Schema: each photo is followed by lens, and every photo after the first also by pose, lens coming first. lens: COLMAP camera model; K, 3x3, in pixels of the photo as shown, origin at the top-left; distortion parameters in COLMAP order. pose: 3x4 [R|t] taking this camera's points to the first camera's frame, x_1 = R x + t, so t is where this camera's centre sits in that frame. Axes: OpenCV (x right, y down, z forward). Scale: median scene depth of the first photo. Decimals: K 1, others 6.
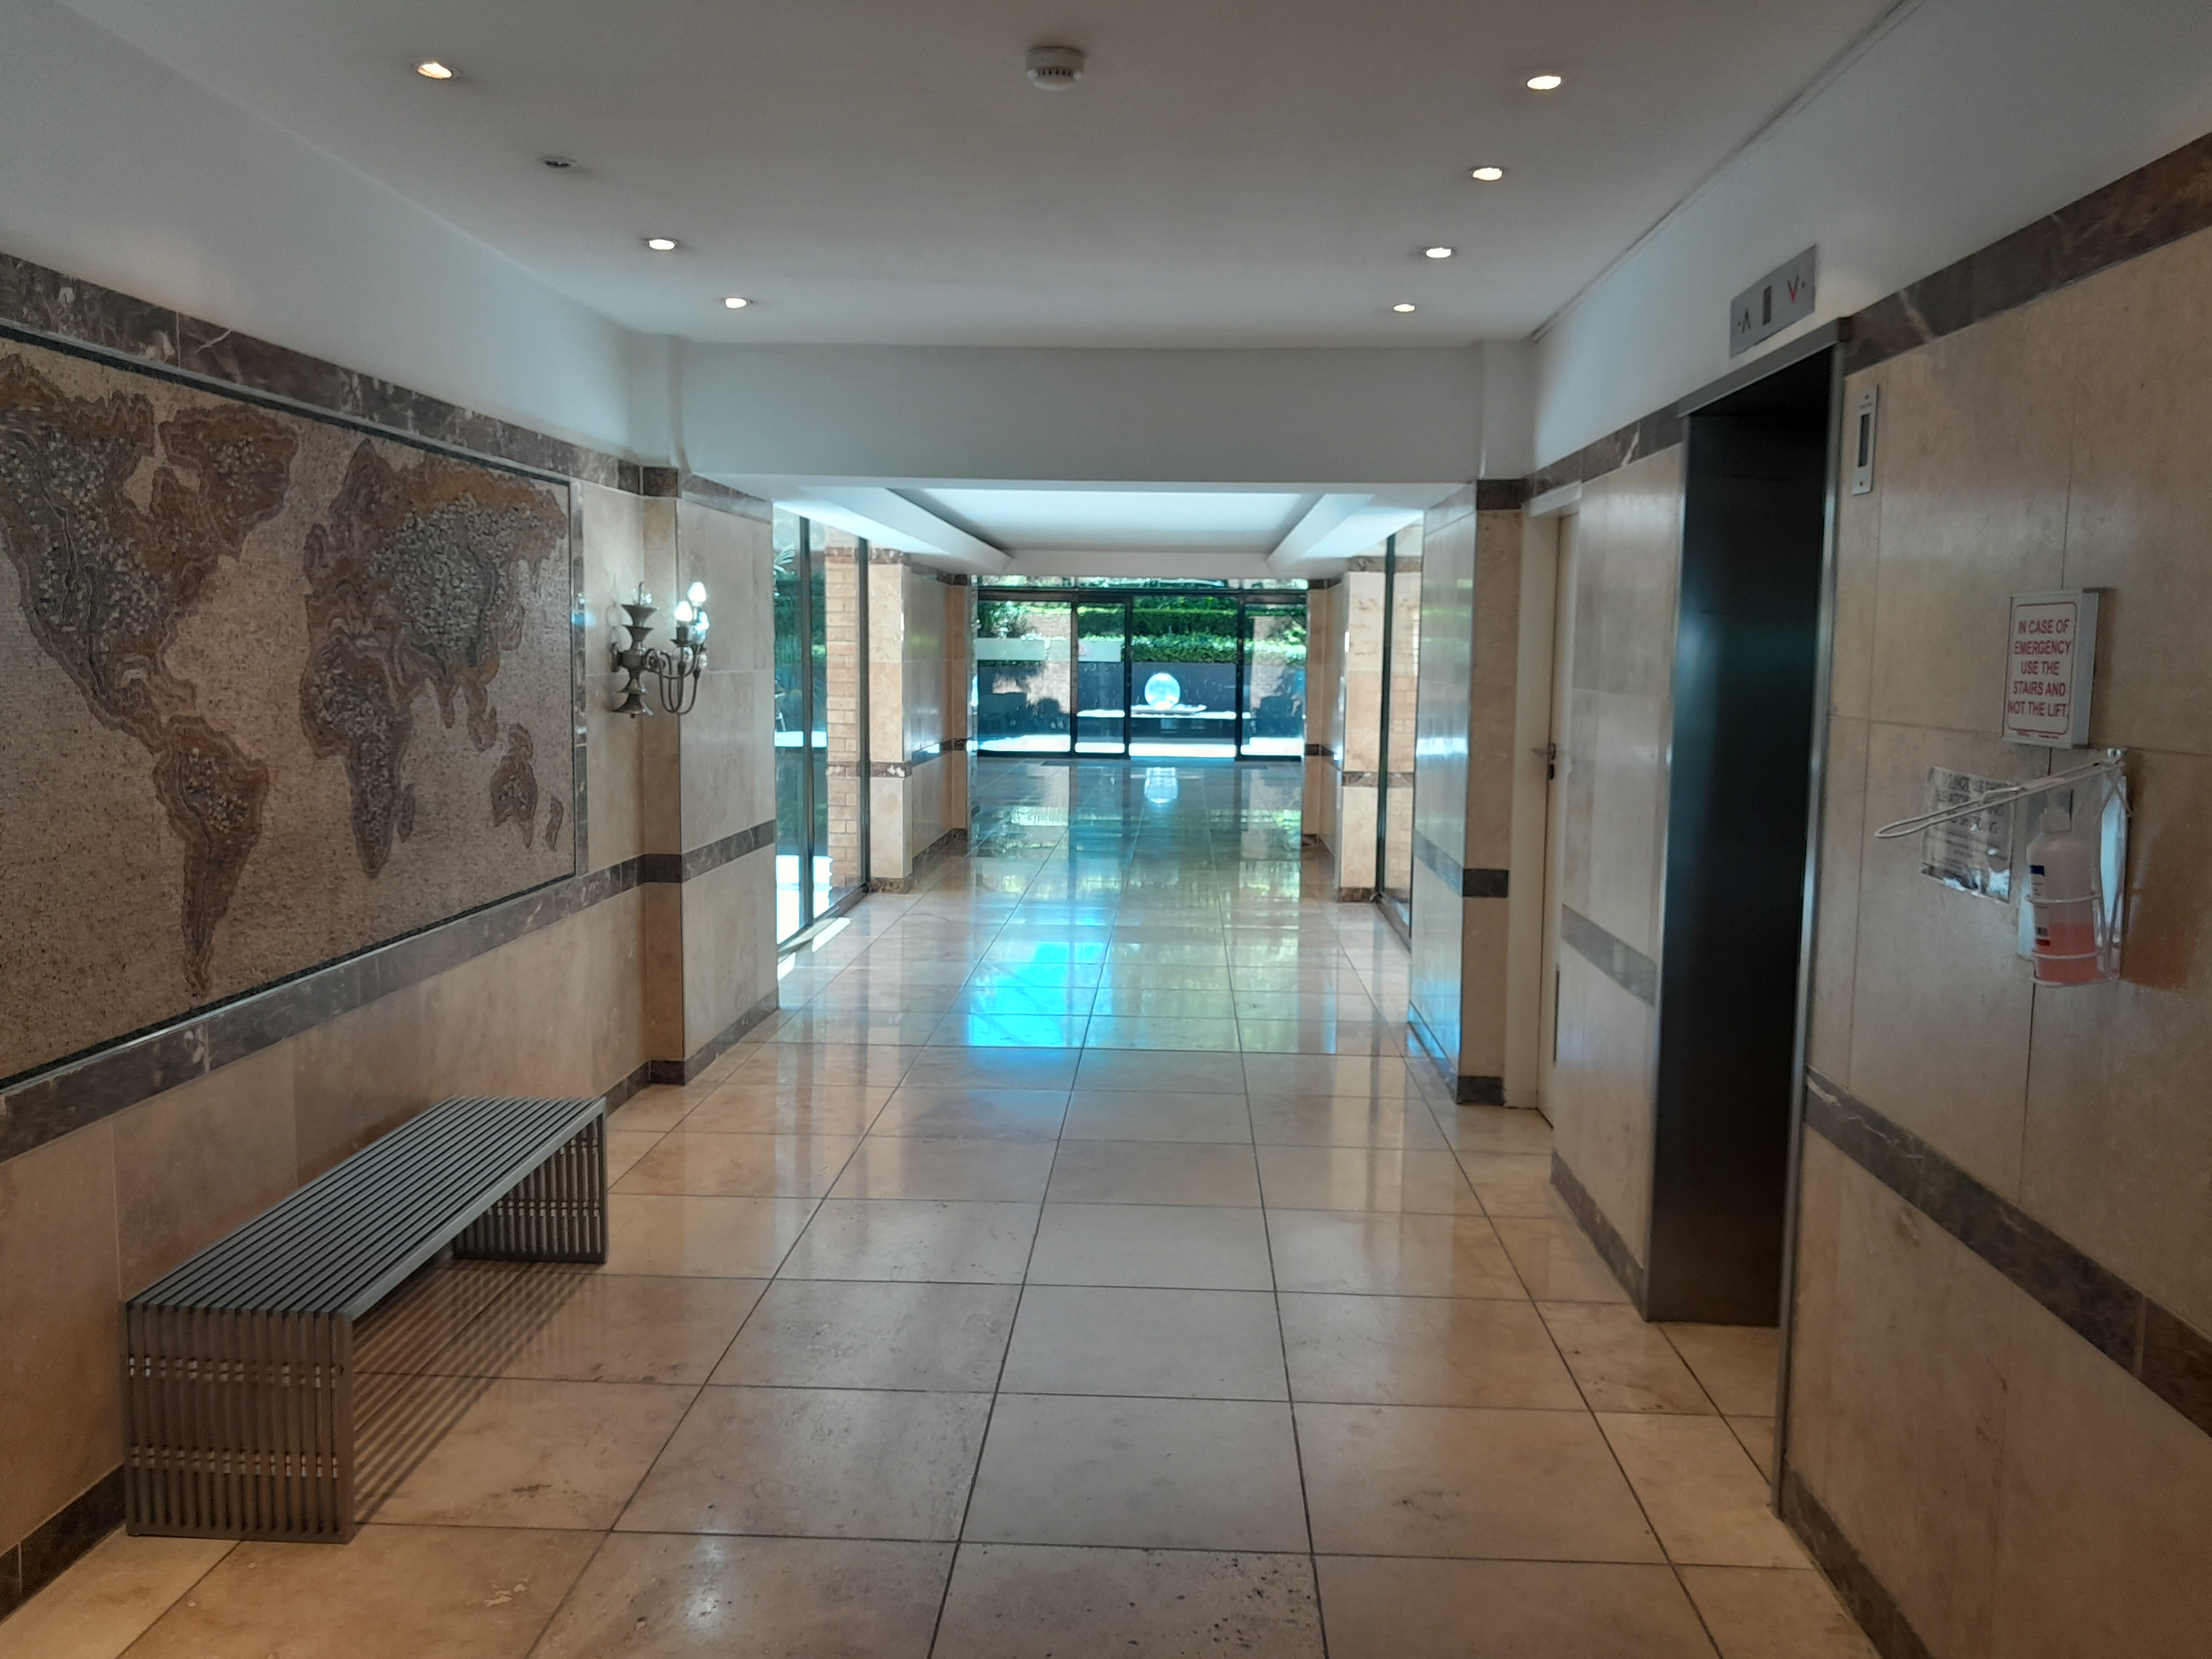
lens RADIAL K [[1738.6, 0, 1149.2], [0, 1738.6, 837.7], [0, 0, 1]] dist [0.067073, -0.098149]
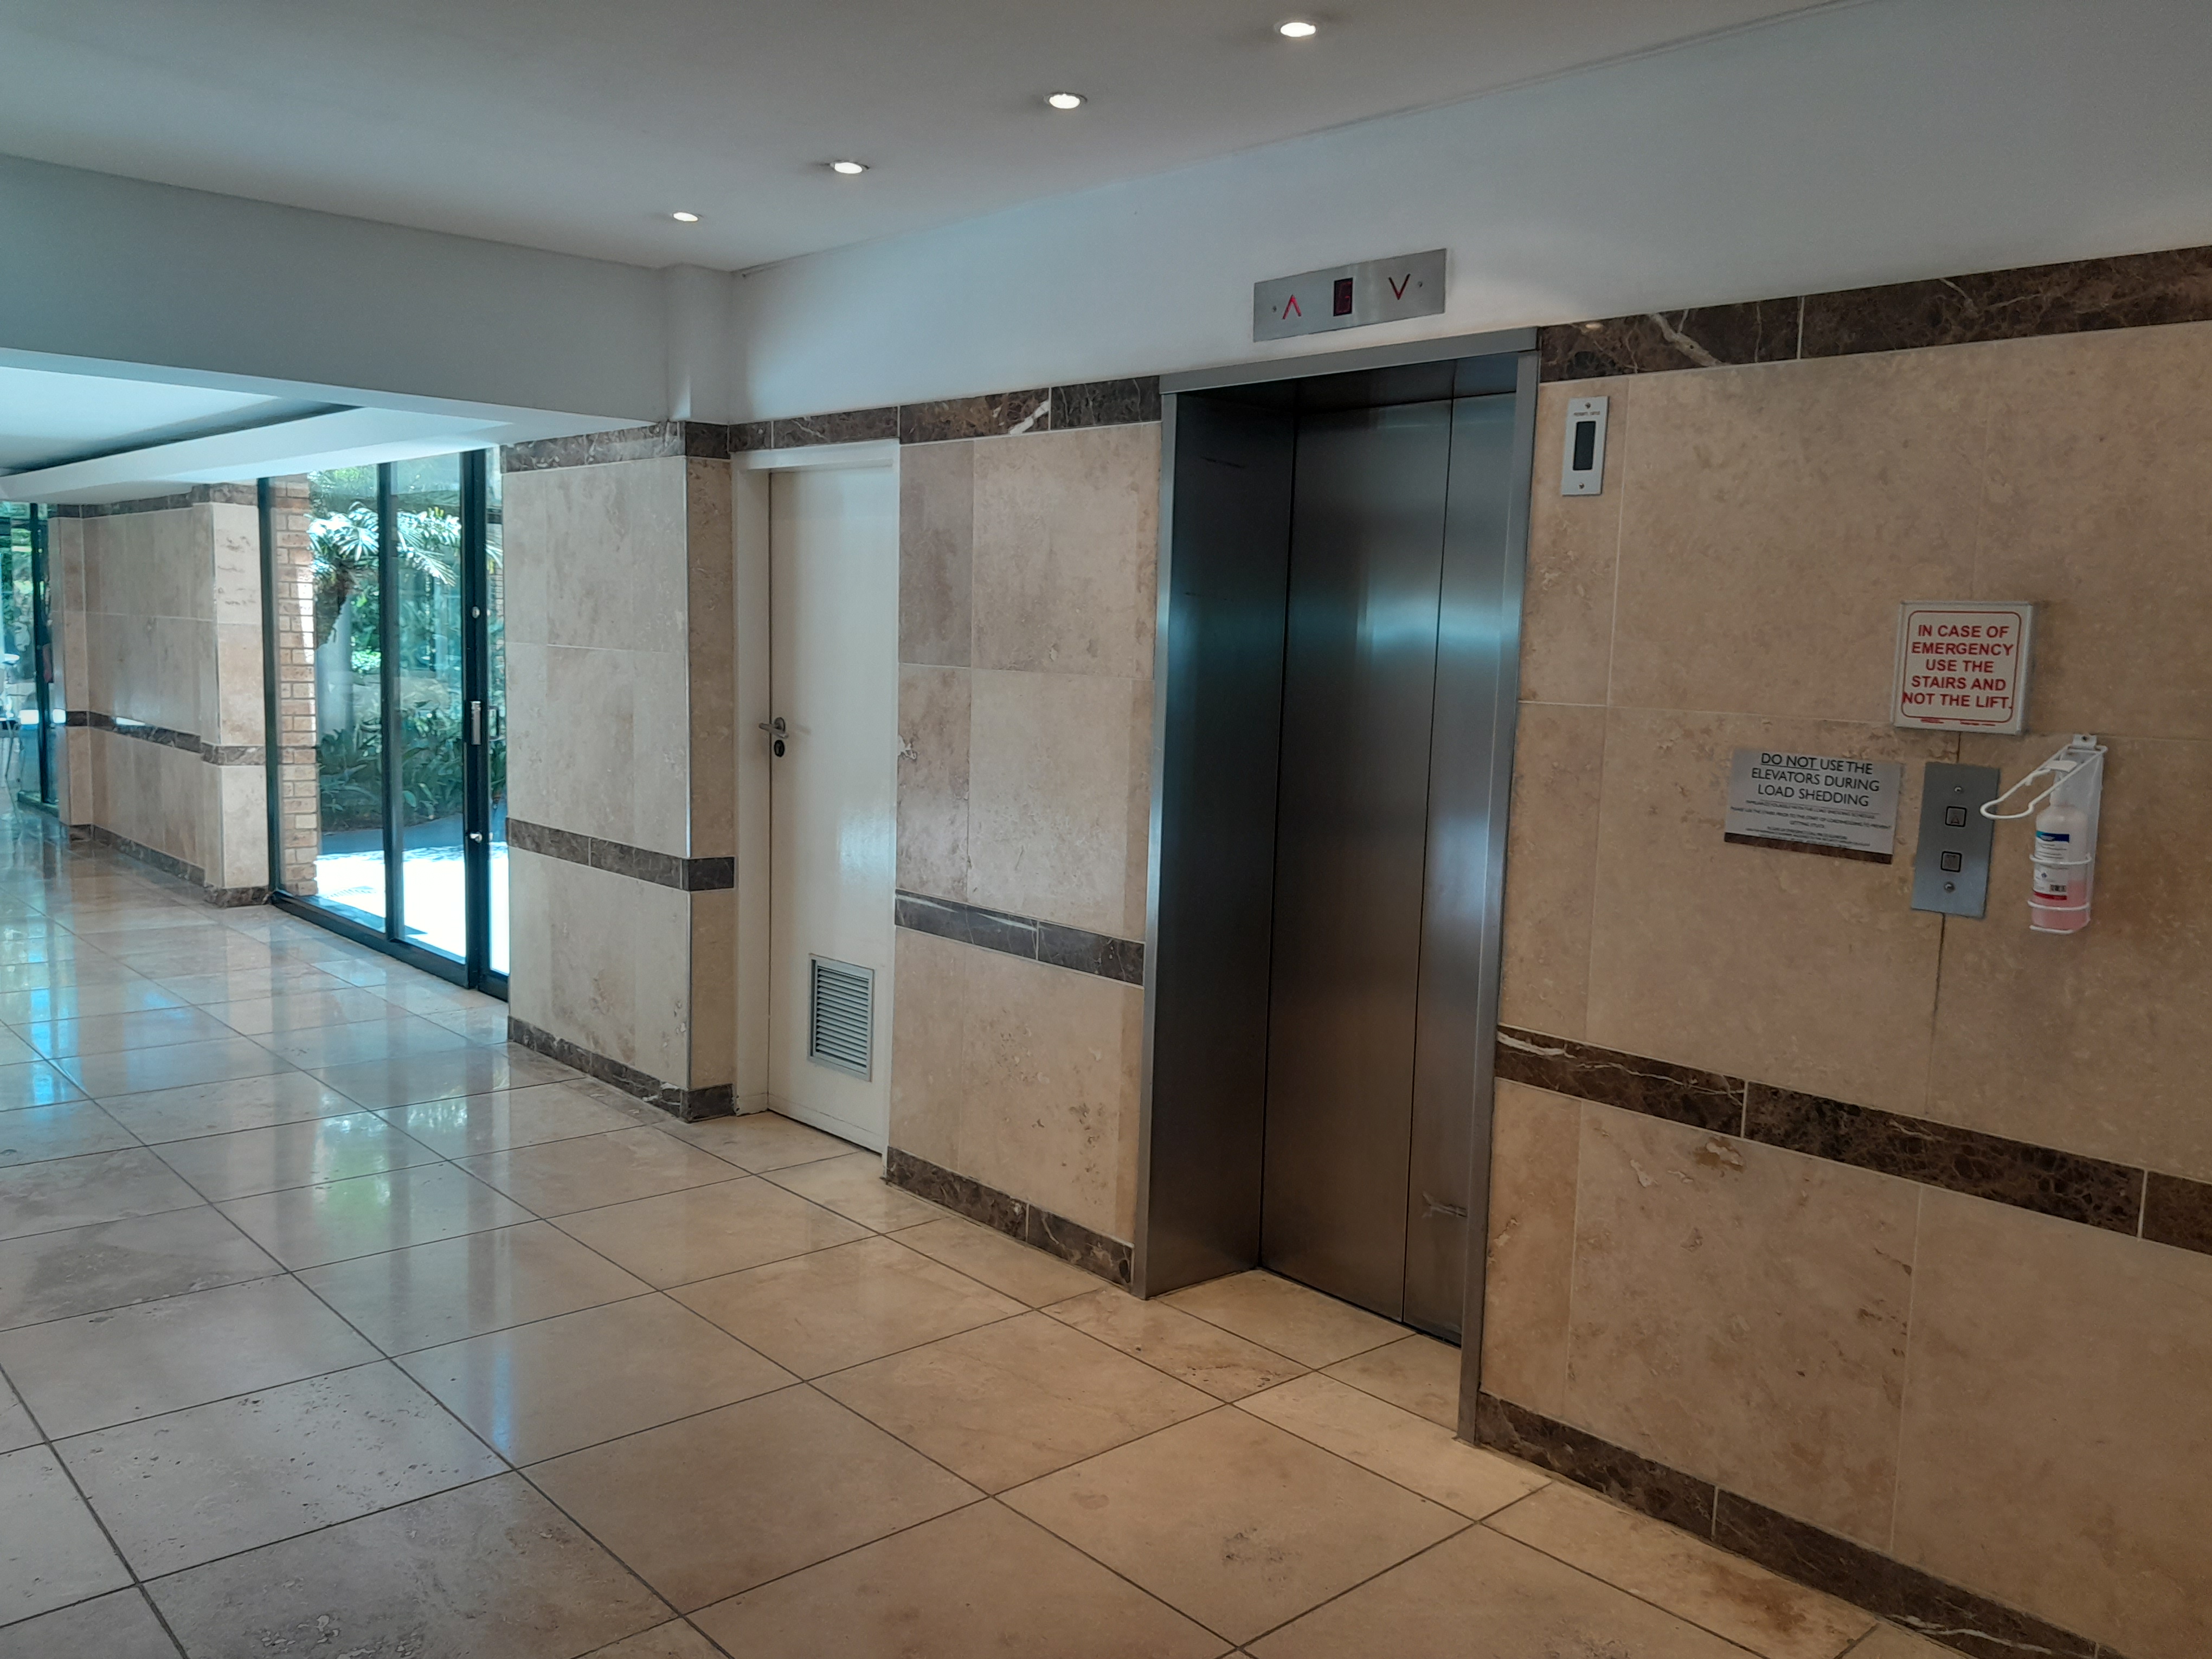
lens RADIAL K [[1738.6, 0, 1092.3], [0, 1738.6, 837.1], [0, 0, 1]] dist [0.067073, -0.098149]
pose [[0.722631, -0.070591, 0.687620, -0.296199], [0.051294, 0.997505, 0.048498, -0.027587], [-0.689328, 0.000225, 0.724449, 0.218205]]
